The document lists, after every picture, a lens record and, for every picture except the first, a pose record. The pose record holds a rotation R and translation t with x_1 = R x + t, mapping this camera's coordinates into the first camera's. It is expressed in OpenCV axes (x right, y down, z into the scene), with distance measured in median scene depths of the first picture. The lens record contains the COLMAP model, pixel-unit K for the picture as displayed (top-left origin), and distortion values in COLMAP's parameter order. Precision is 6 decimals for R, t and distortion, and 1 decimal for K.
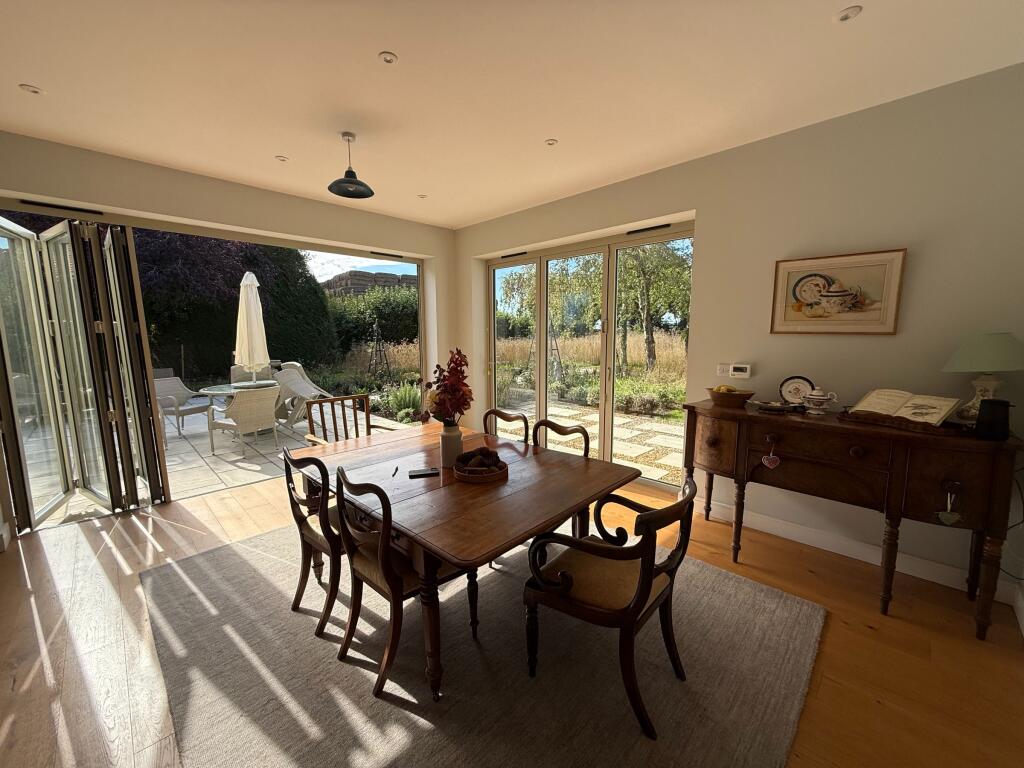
lens RADIAL K [[406.0, 0, 510.6], [0, 406.0, 385.6], [0, 0, 1]] dist [0.000397, -0.000048]
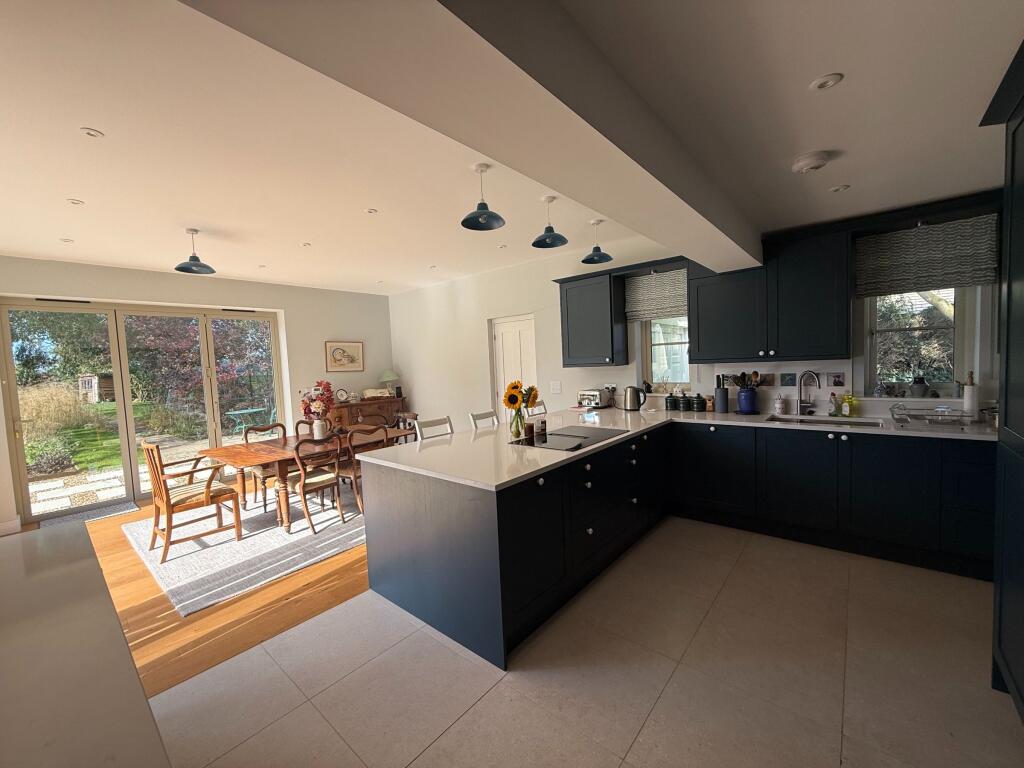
lens RADIAL K [[406.0, 0, 510.6], [0, 406.0, 385.6], [0, 0, 1]] dist [0.000397, -0.000048]
pose [[-0.076165, -0.050887, 0.995796, -1.941151], [0.174461, 0.982611, 0.063557, -0.023374], [-0.981714, 0.178568, -0.065962, 0.169947]]
